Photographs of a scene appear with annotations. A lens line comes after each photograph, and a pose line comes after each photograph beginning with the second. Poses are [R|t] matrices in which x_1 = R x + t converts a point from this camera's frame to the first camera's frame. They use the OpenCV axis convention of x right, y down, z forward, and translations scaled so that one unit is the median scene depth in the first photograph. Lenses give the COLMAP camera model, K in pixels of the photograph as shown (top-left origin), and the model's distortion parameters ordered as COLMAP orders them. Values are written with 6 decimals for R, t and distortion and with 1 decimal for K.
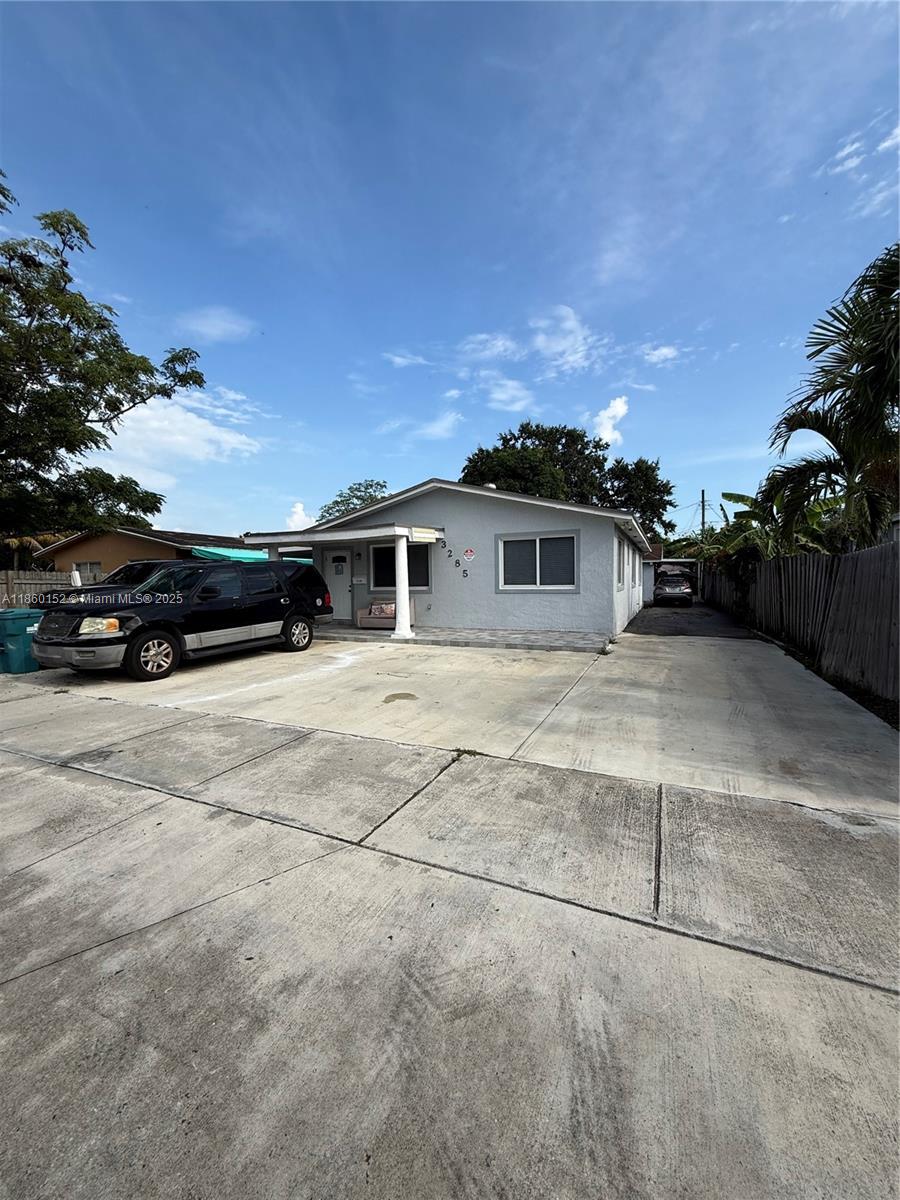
lens RADIAL K [[478.8, 0, 450.0], [0, 478.8, 600.0], [0, 0, 1]] dist [0.000610, -0.000260]
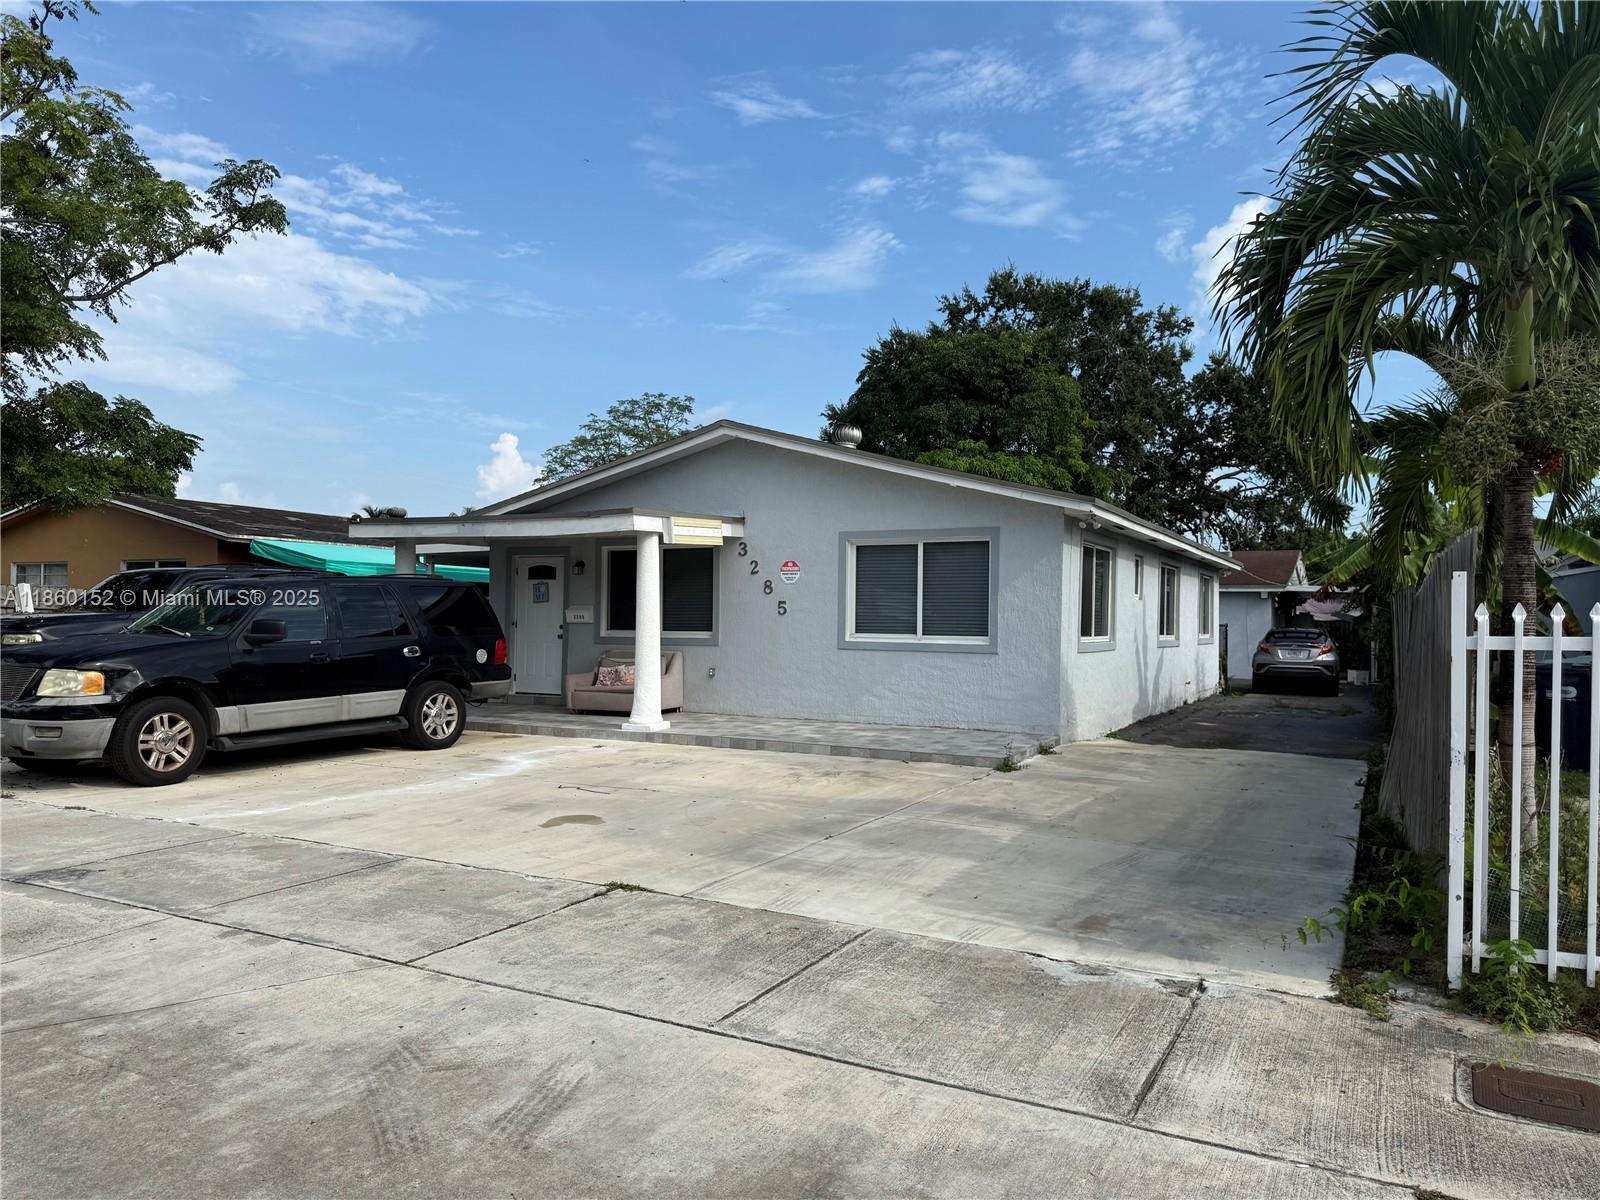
lens RADIAL K [[1130.8, 0, 805.3], [0, 1130.8, 609.4], [0, 0, 1]] dist [0.068006, -0.083847]
pose [[0.998422, 0.027001, -0.049246, 0.171416], [-0.029380, 0.998403, -0.048242, 0.003907], [0.047864, 0.049613, 0.997621, -0.270001]]
